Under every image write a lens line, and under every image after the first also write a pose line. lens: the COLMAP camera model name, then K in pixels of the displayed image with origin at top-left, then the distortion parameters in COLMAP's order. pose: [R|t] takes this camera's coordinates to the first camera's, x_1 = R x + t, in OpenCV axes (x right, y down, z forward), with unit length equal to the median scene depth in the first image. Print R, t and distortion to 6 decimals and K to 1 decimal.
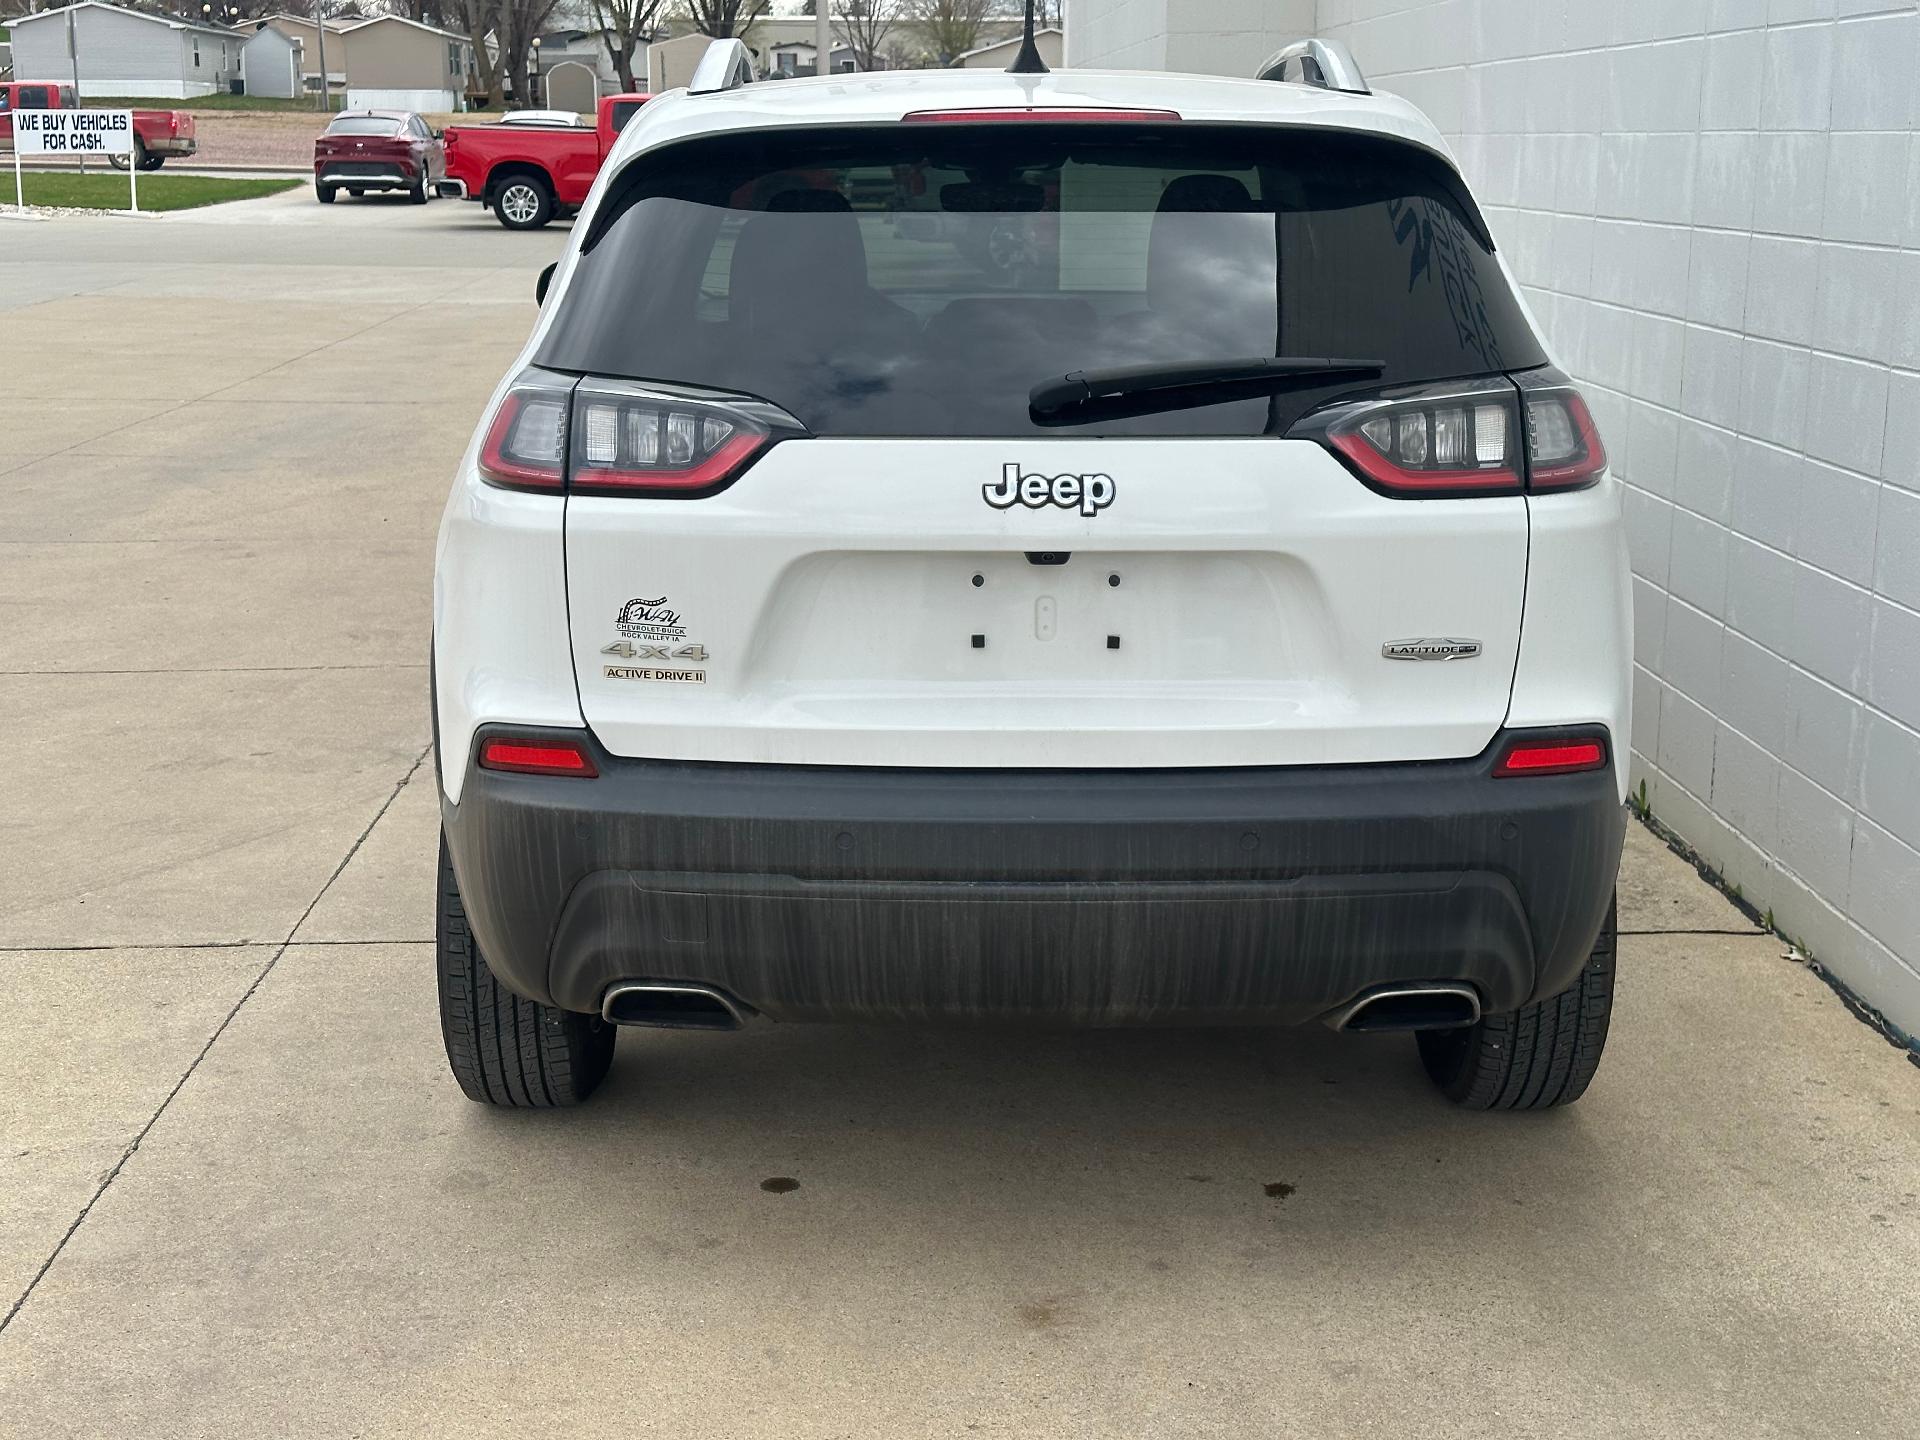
lens RADIAL K [[2722.9, 0, 960.0], [0, 2722.9, 720.0], [0, 0, 1]] dist [0.048555, -0.003427]
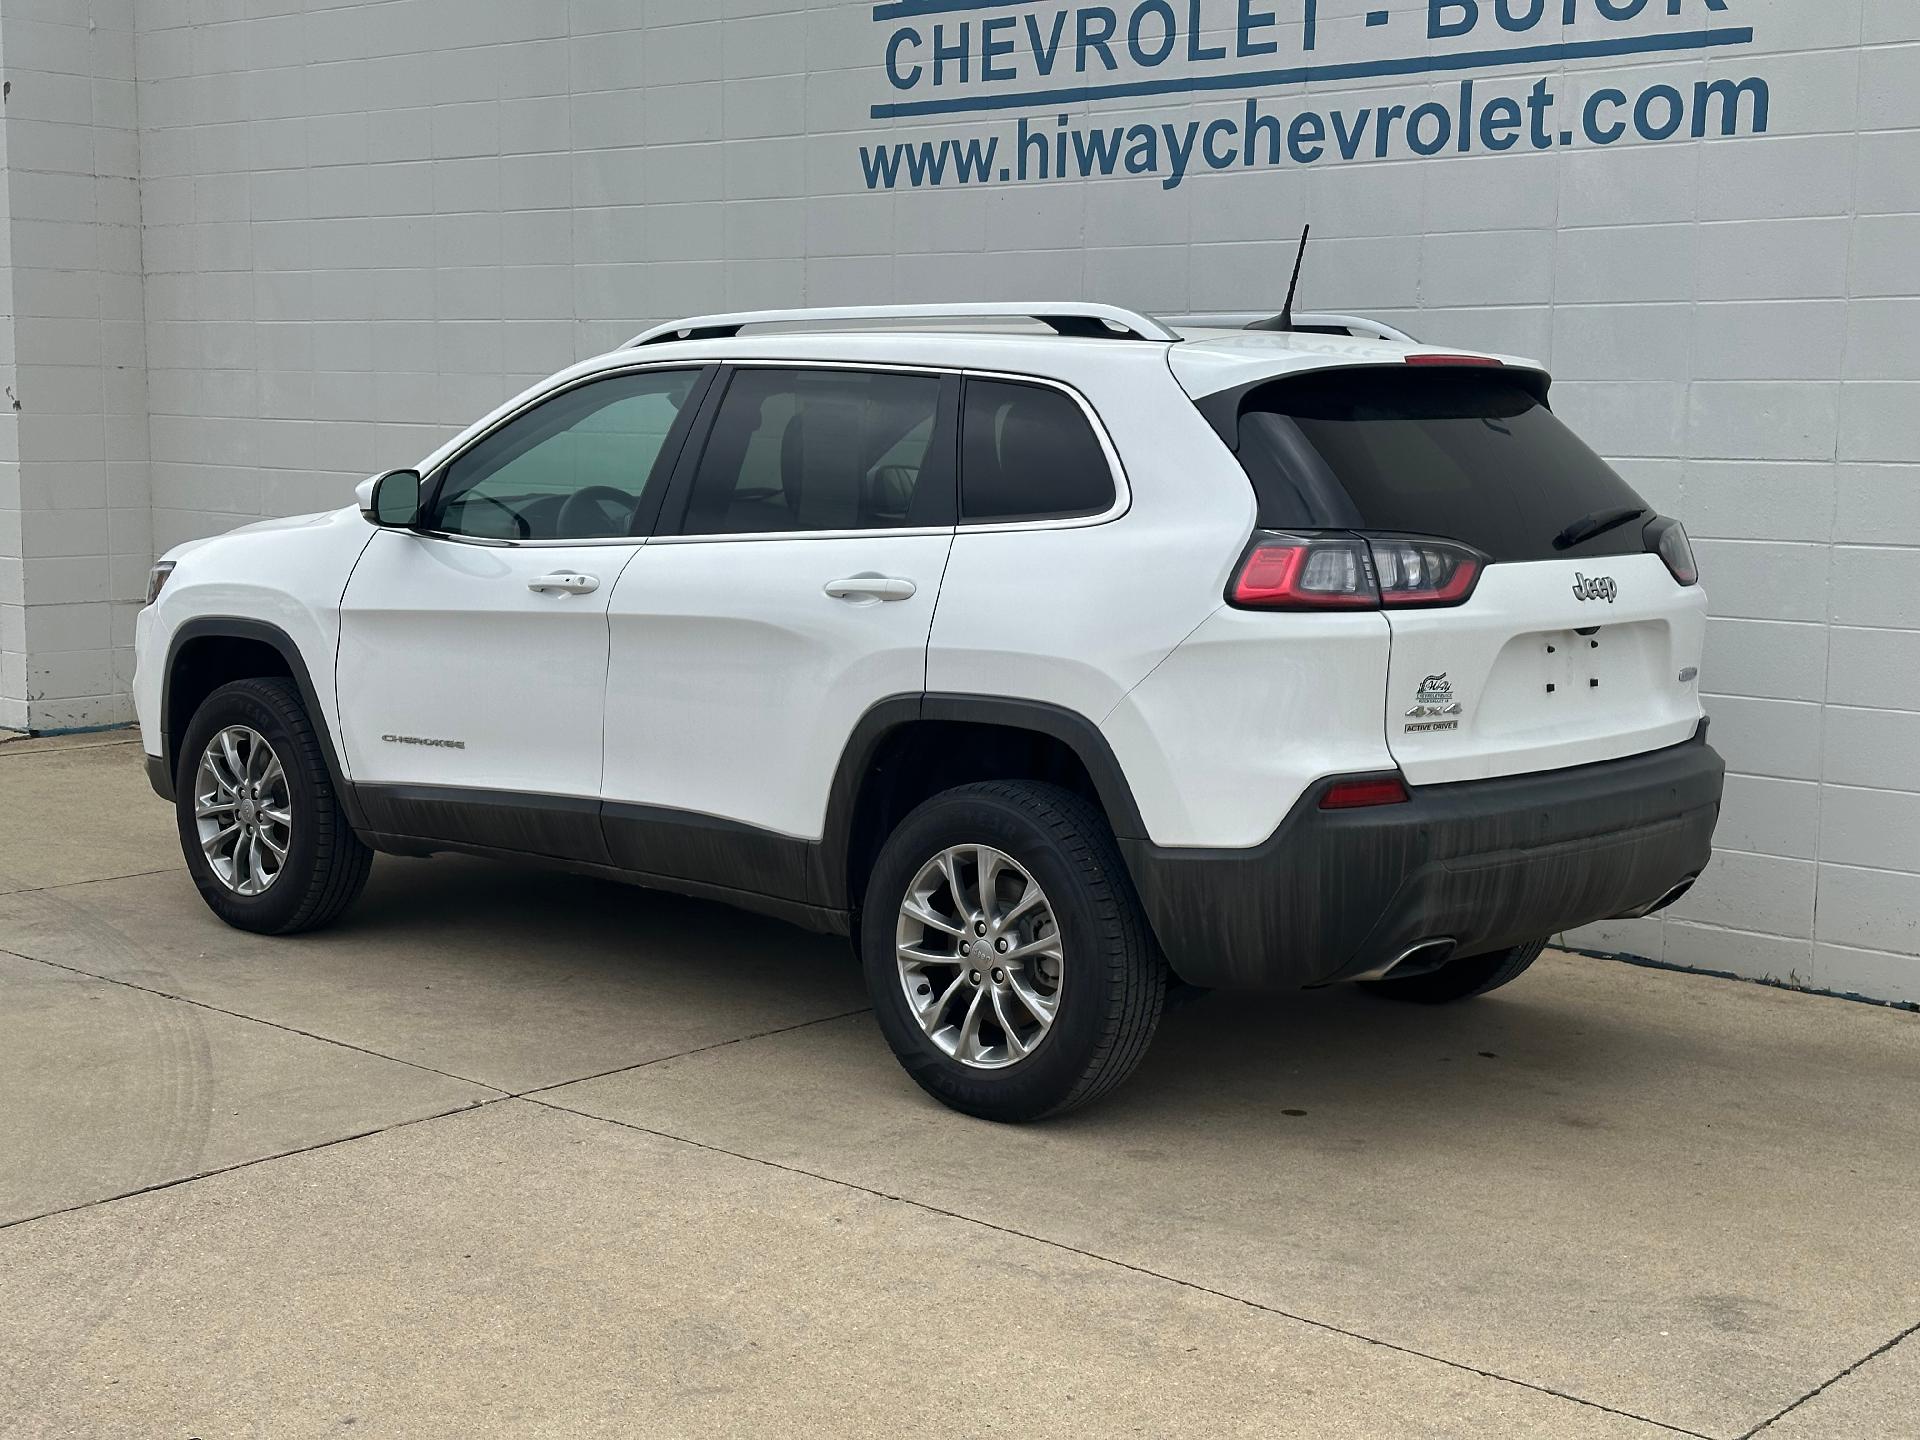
lens RADIAL K [[2605.8, 0, 962.0], [0, 2605.8, 750.6], [0, 0, 1]] dist [0.028476, -0.045364]
pose [[0.696088, -0.088737, 0.712452, -1.298613], [0.145168, 0.989232, -0.018623, -0.014567], [-0.703127, 0.116389, 0.701474, 0.187662]]
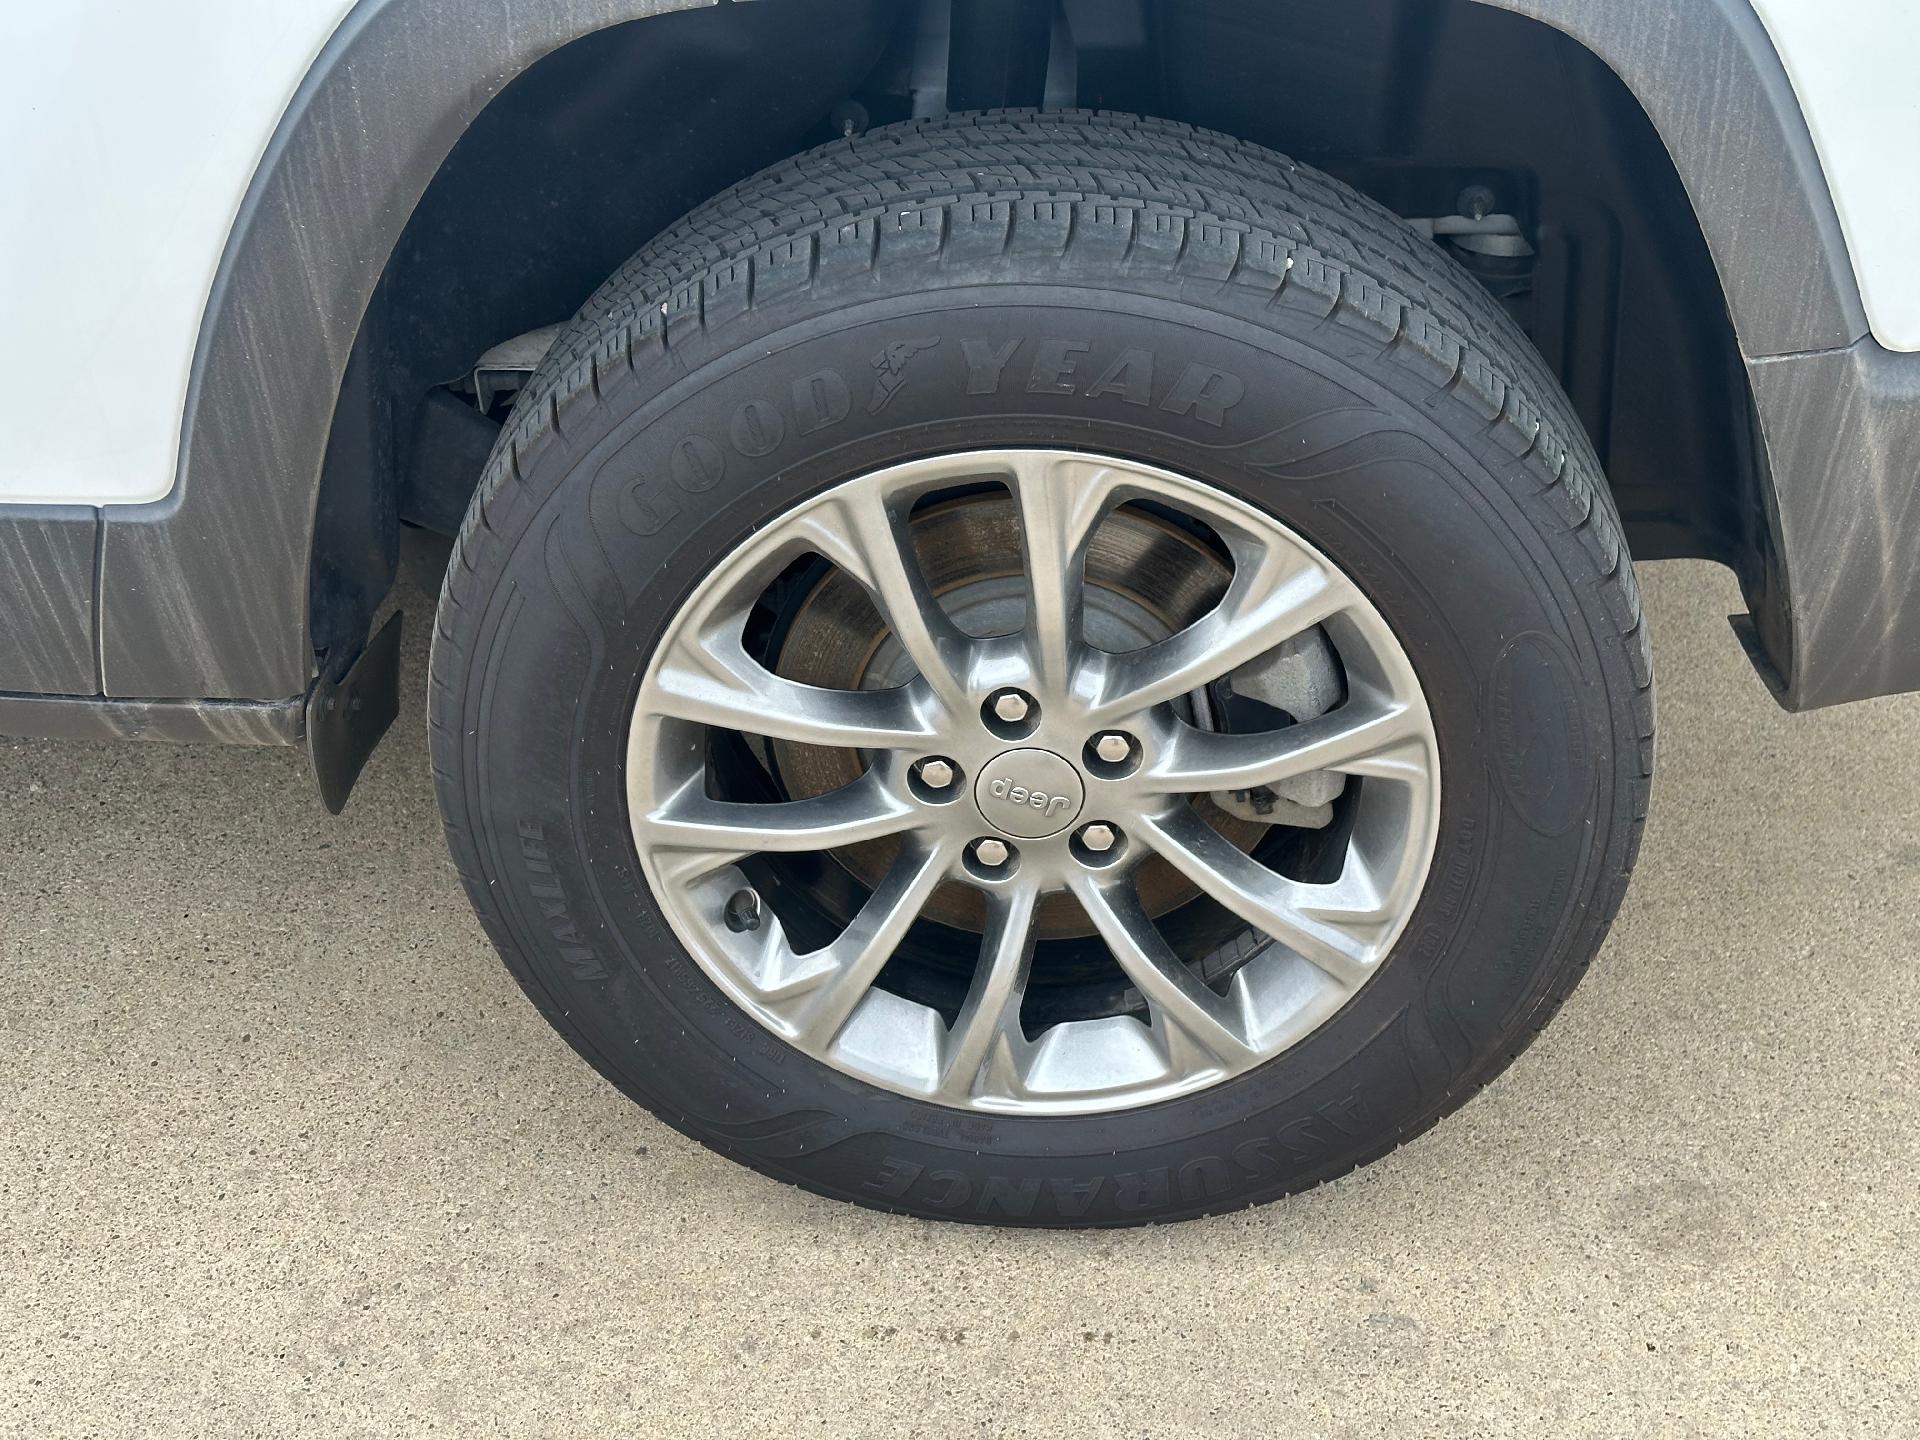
lens RADIAL K [[2722.9, 0, 960.0], [0, 2722.9, 720.0], [0, 0, 1]] dist [0.048555, -0.003427]
pose [[0.085149, -0.549758, 0.830973, -0.587724], [0.234614, 0.821614, 0.519525, -0.169131], [-0.968352, 0.150721, 0.198941, 1.176542]]
